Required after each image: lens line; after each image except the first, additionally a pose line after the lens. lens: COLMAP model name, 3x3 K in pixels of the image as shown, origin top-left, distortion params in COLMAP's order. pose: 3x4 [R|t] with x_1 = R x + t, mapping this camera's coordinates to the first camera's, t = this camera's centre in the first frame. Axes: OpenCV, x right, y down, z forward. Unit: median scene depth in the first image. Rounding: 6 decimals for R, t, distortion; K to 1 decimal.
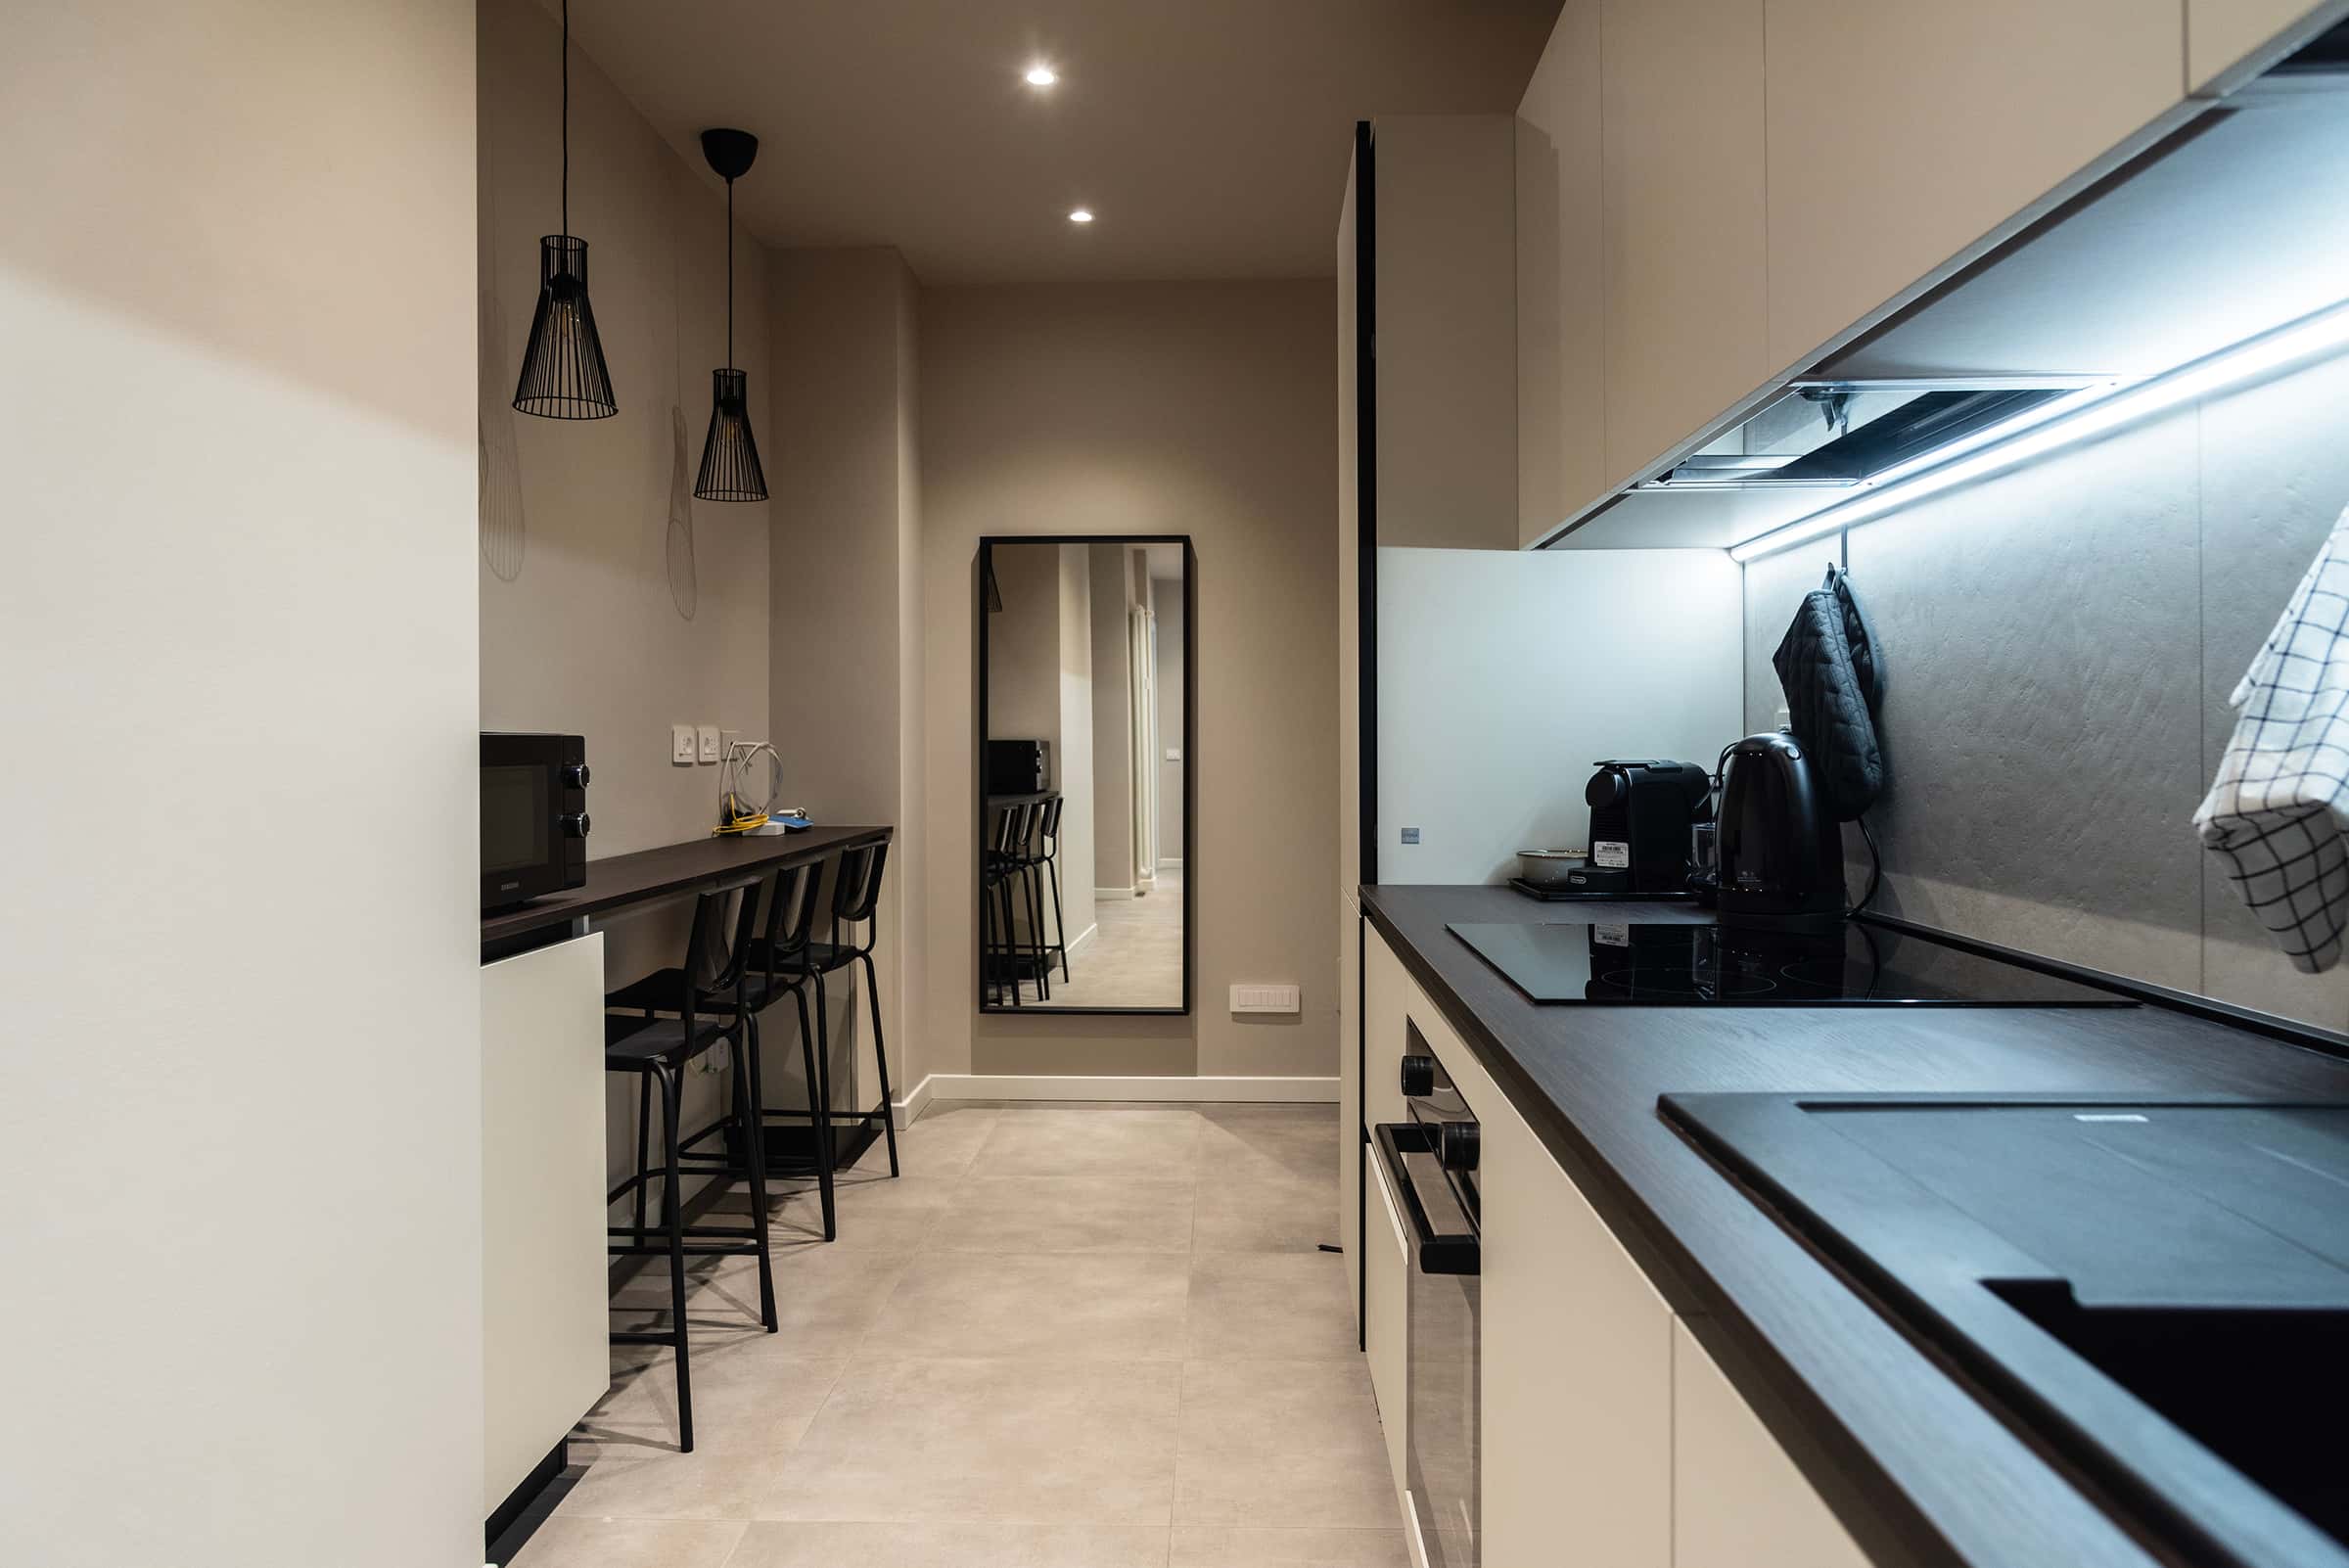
lens RADIAL K [[1581.6, 0, 1168.2], [0, 1581.6, 749.1], [0, 0, 1]] dist [-0.007597, -0.003111]
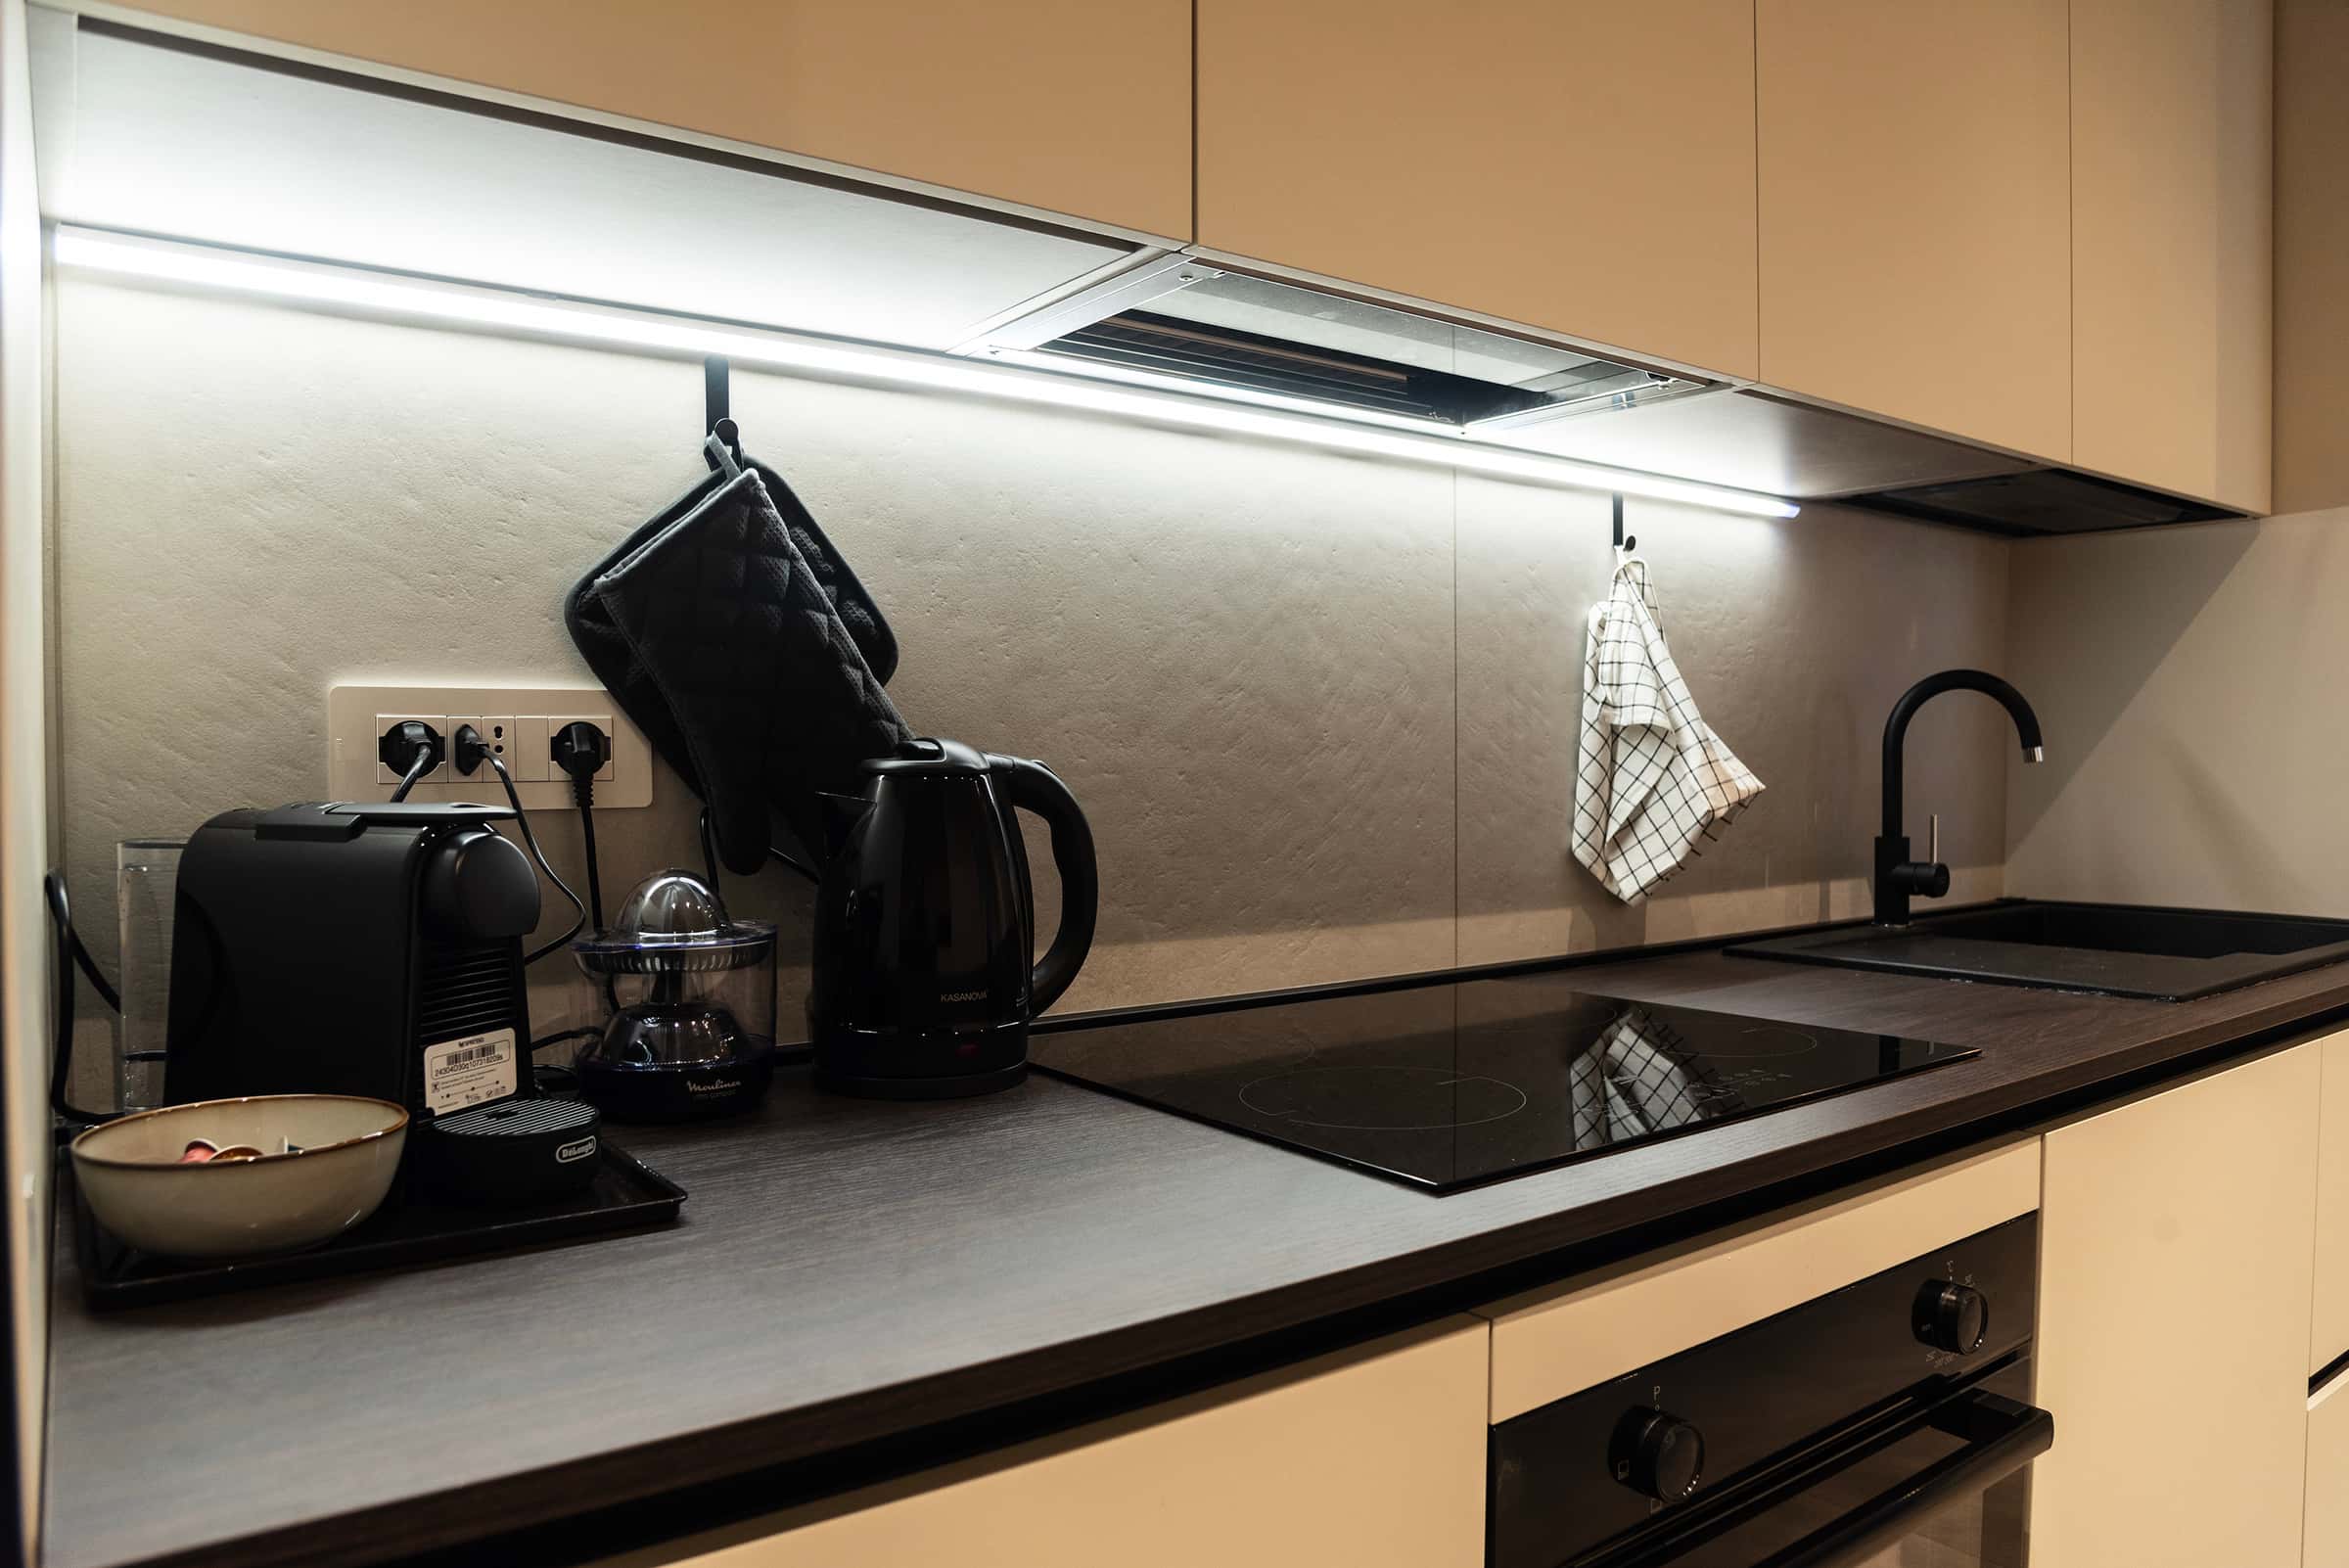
lens RADIAL K [[1616.5, 0, 1178.6], [0, 1616.5, 790.3], [0, 0, 1]] dist [-0.126426, -0.002628]
pose [[-0.626802, -0.016519, 0.779004, -0.143619], [0.002969, 0.999717, 0.023588, -0.006555], [-0.779173, 0.017097, -0.626575, 1.706475]]
